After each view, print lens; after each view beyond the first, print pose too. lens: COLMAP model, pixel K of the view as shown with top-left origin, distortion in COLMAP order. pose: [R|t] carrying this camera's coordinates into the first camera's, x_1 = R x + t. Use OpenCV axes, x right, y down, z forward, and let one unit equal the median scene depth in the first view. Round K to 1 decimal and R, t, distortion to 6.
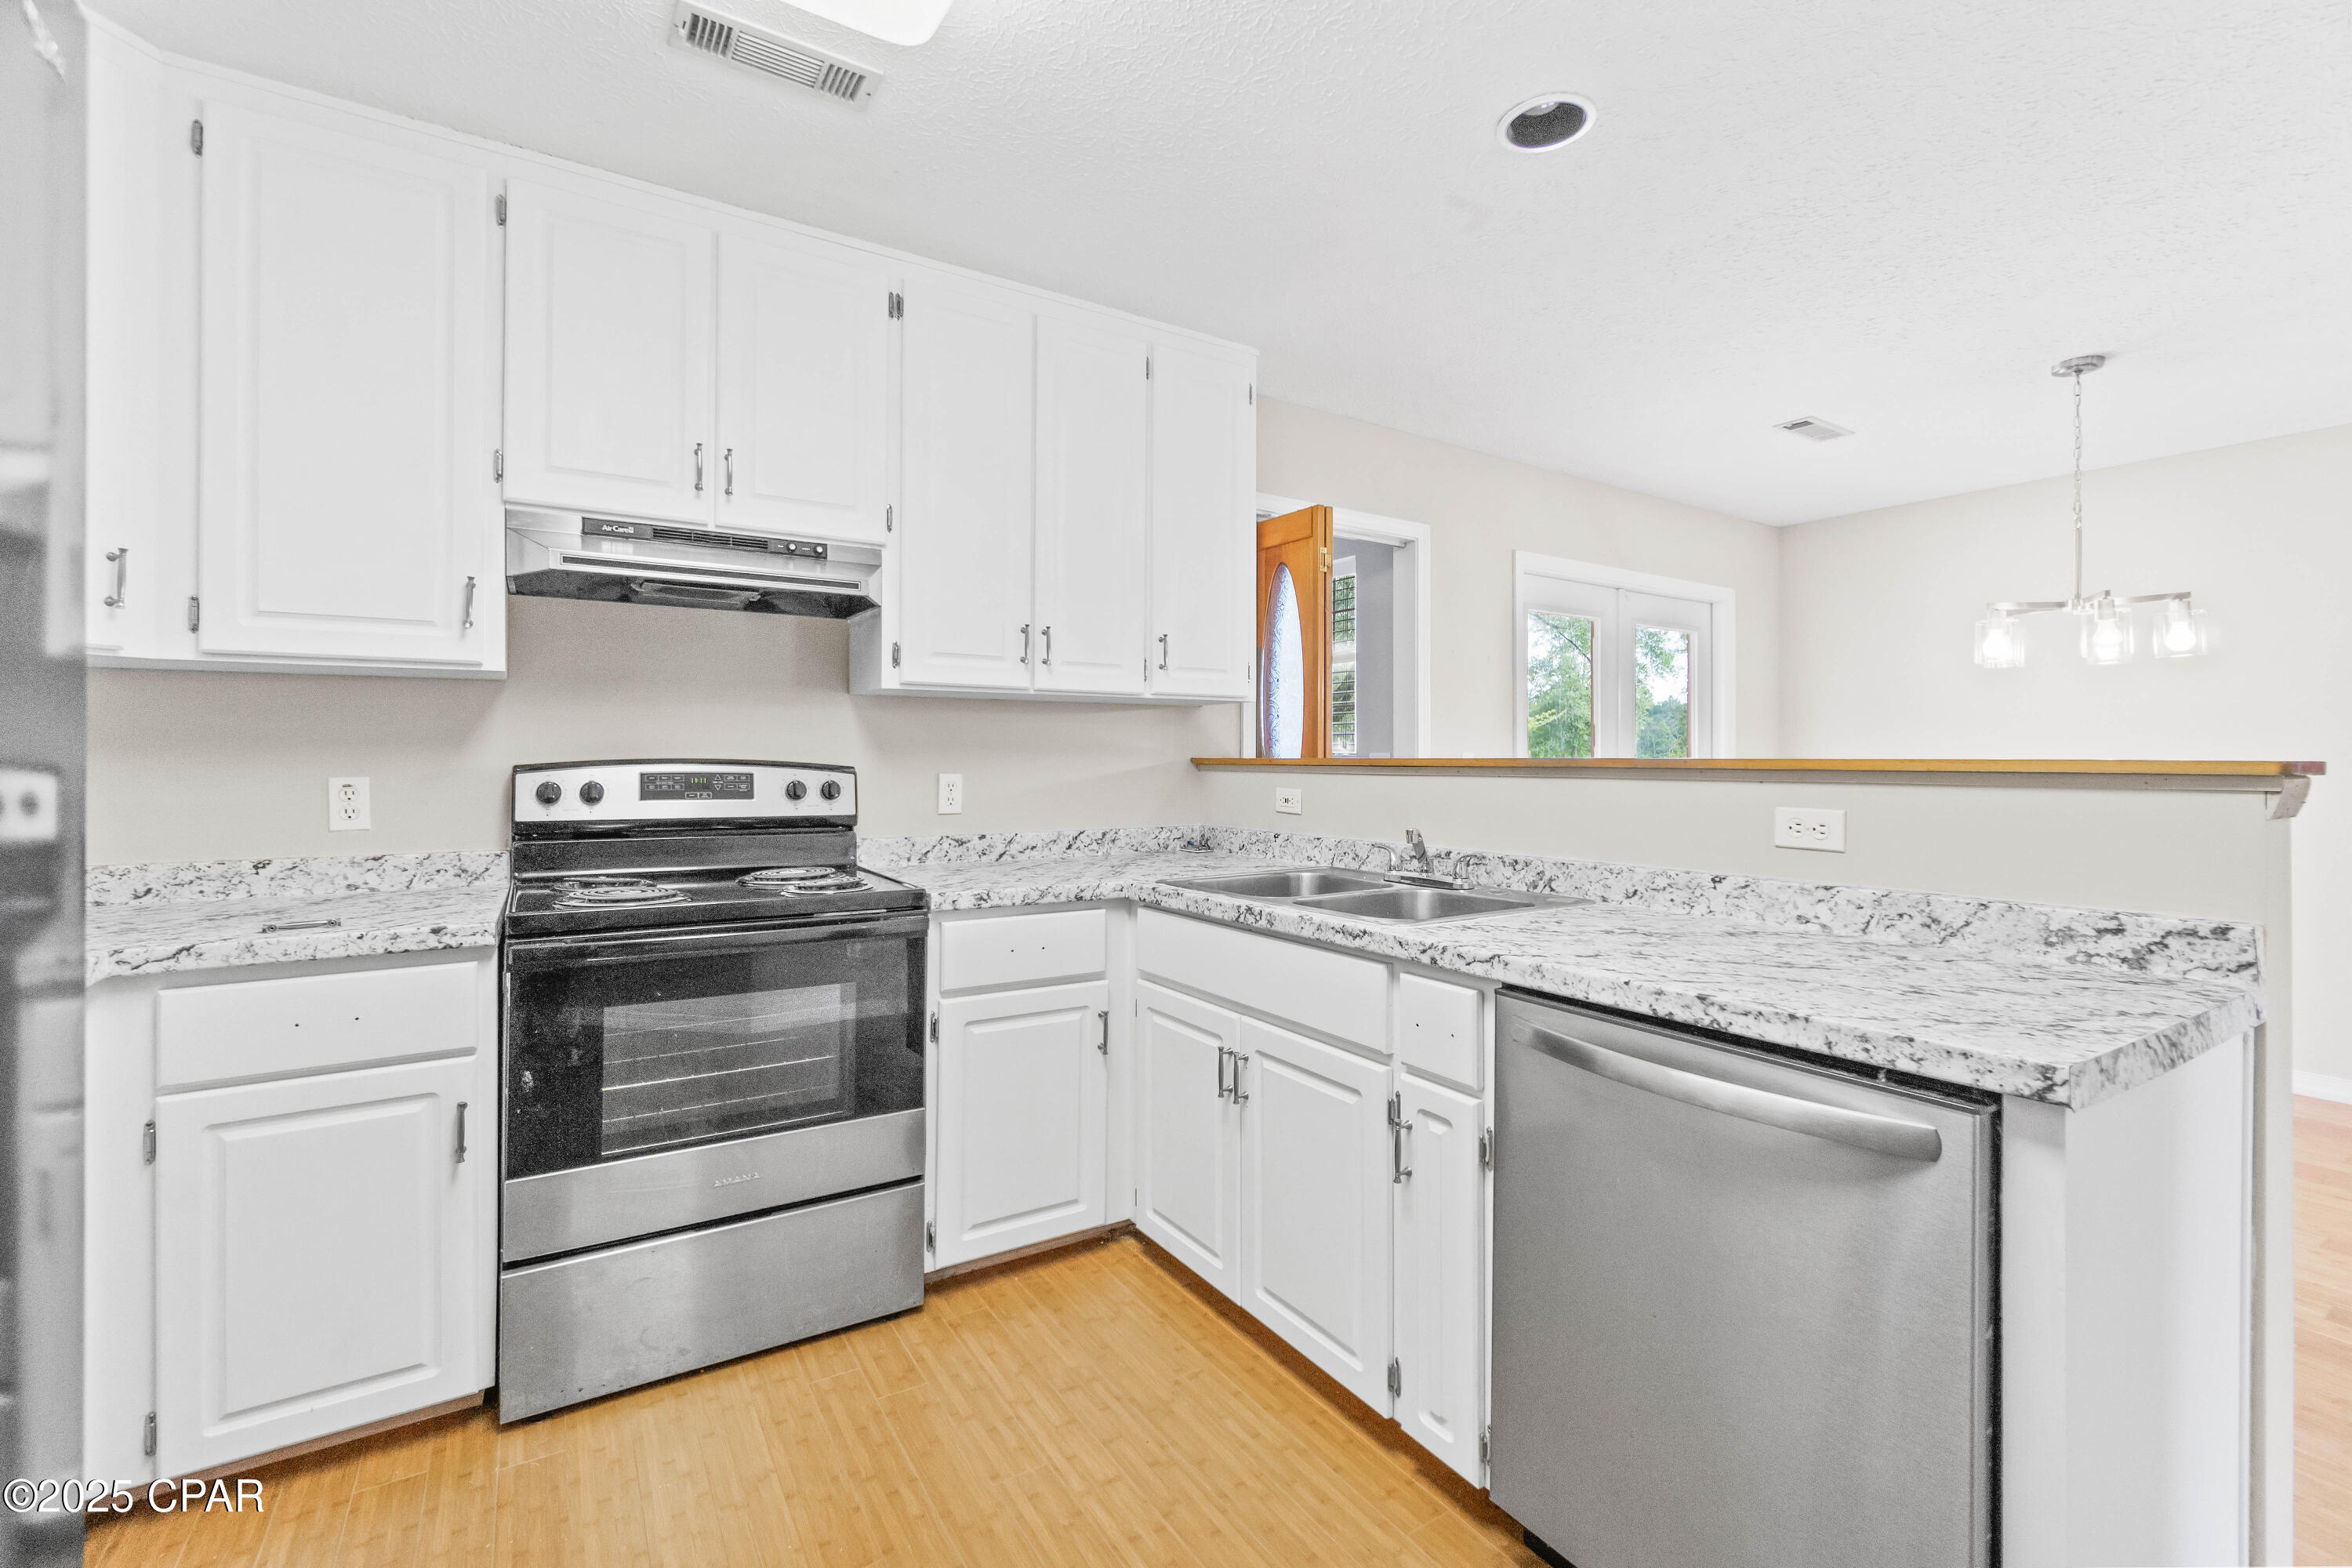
lens RADIAL K [[1033.7, 0, 1173.5], [0, 1033.7, 762.5], [0, 0, 1]] dist [0.000128, 0.000002]
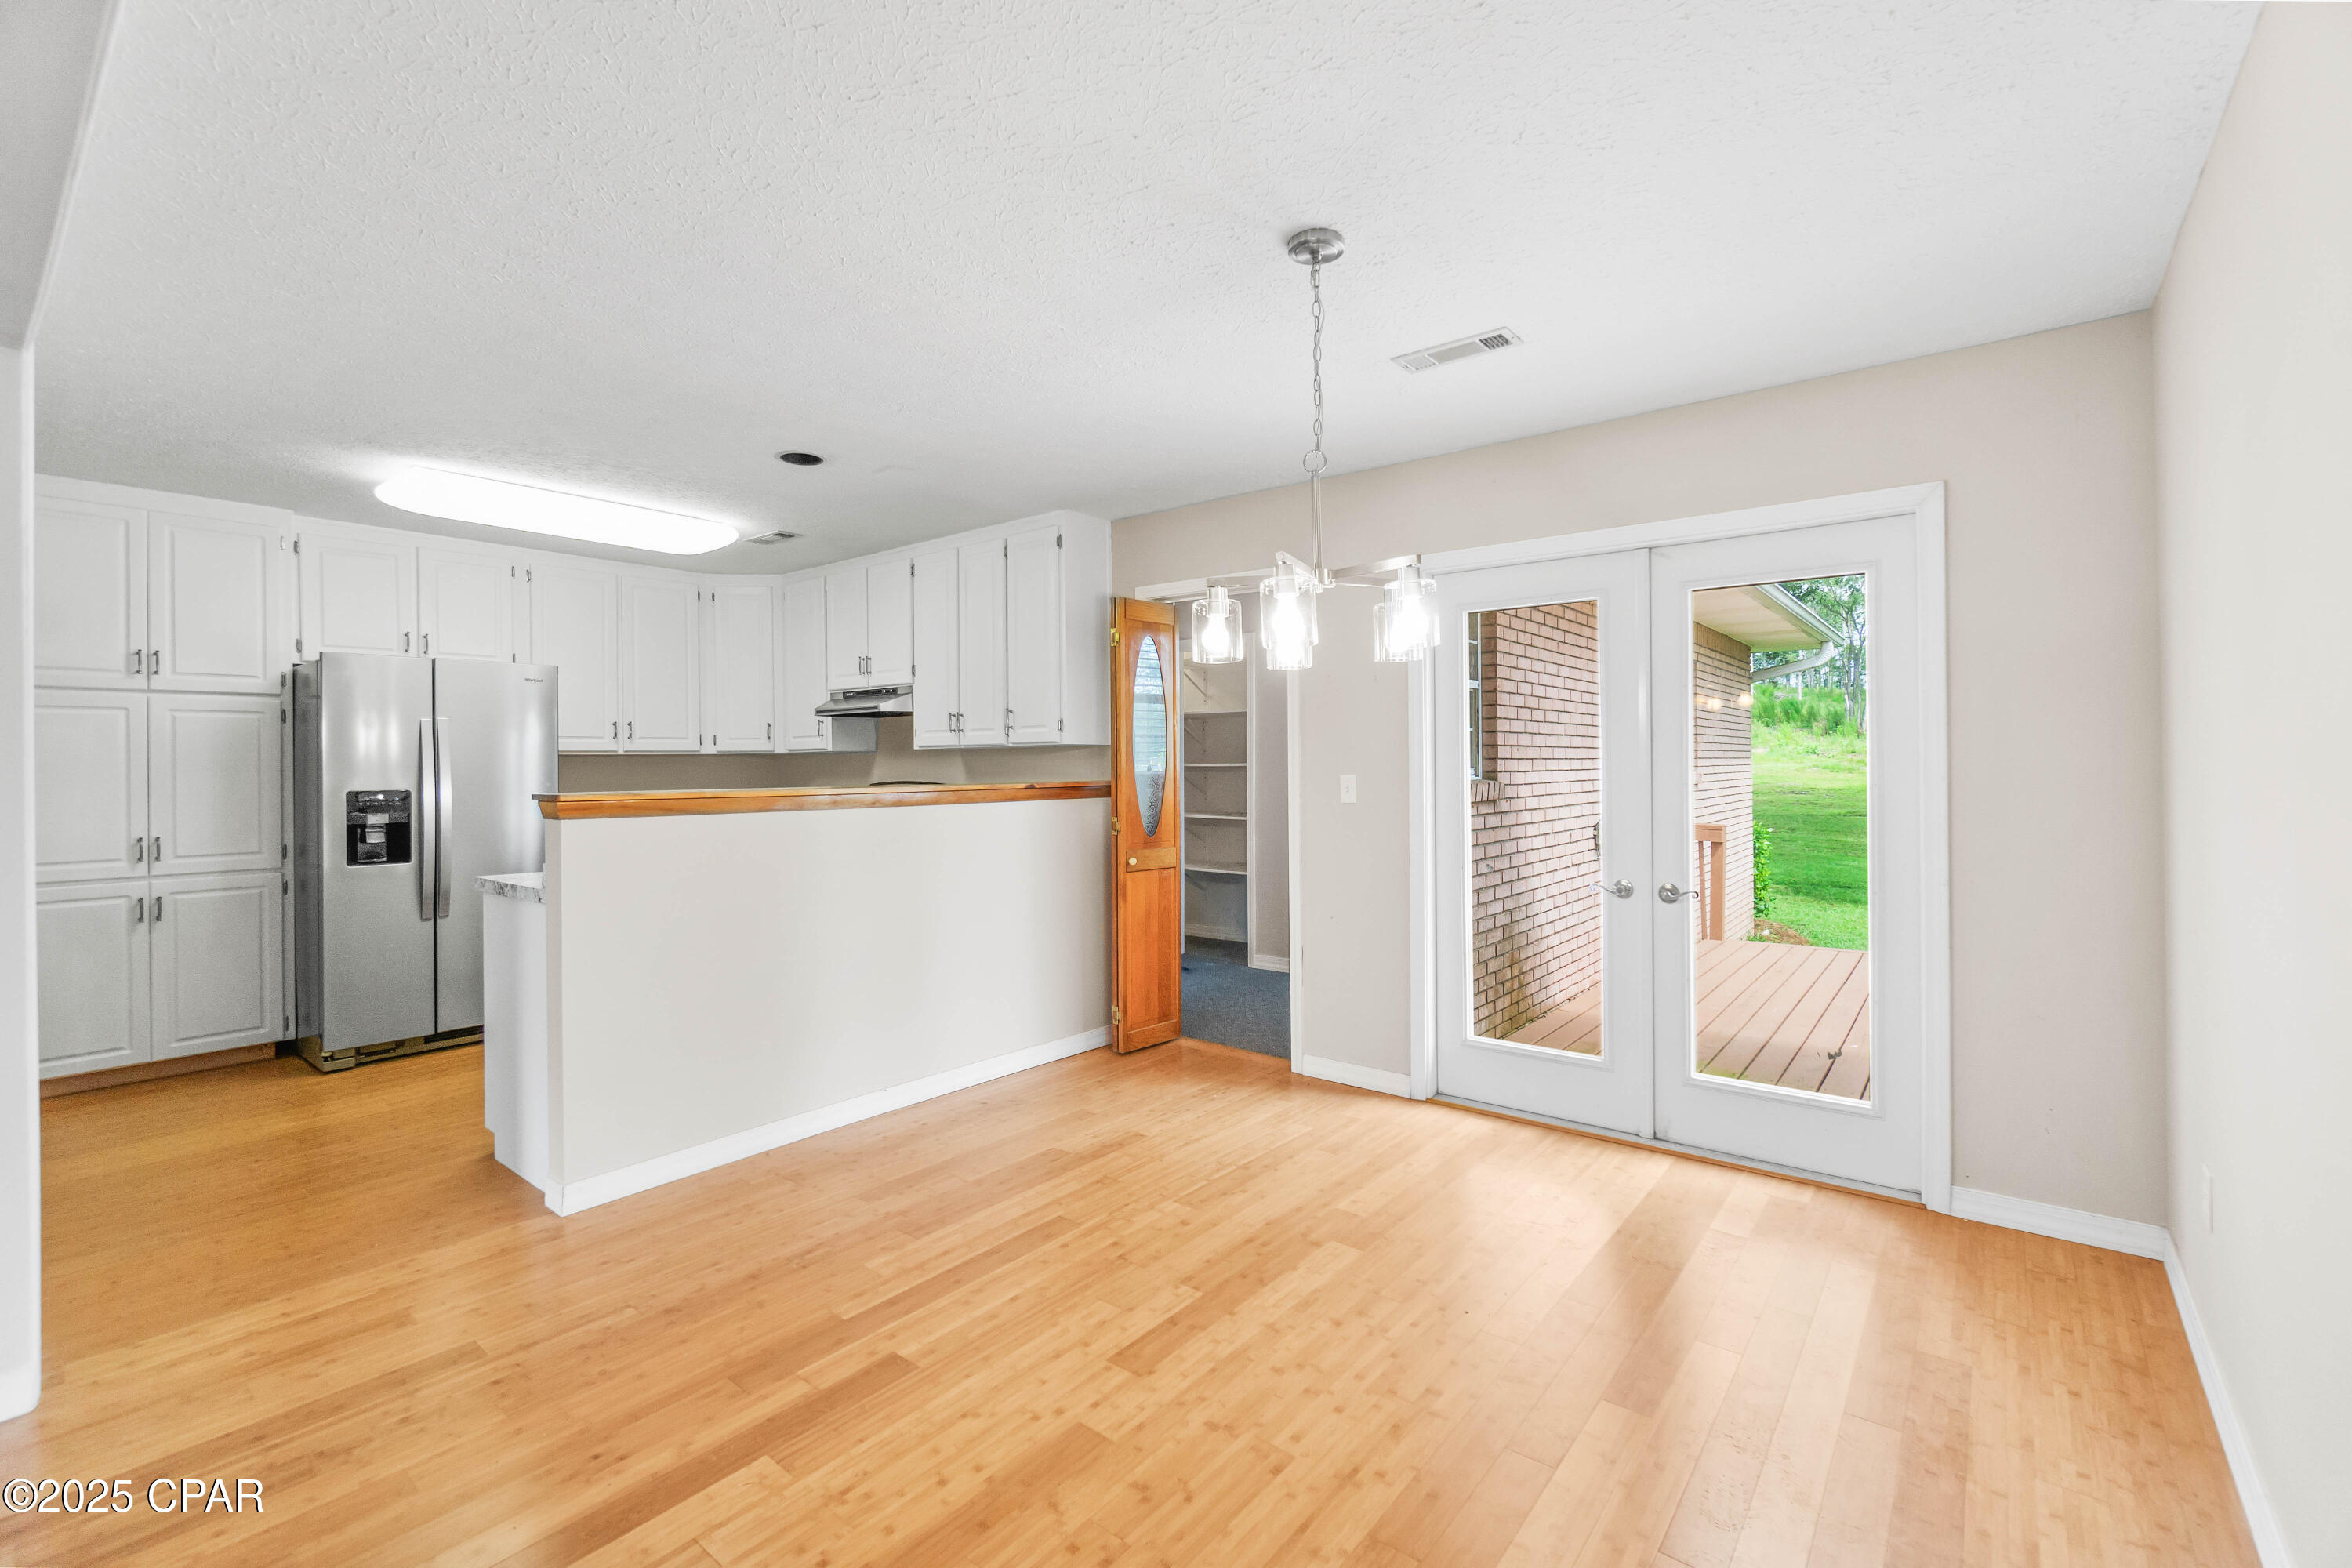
lens RADIAL K [[1033.7, 0, 1173.5], [0, 1033.7, 762.5], [0, 0, 1]] dist [0.000128, 0.000002]
pose [[0.325656, -0.011555, -0.945418, 1.917680], [0.011278, 0.999902, -0.008337, -0.023018], [0.945421, -0.007947, 0.325755, 0.818937]]
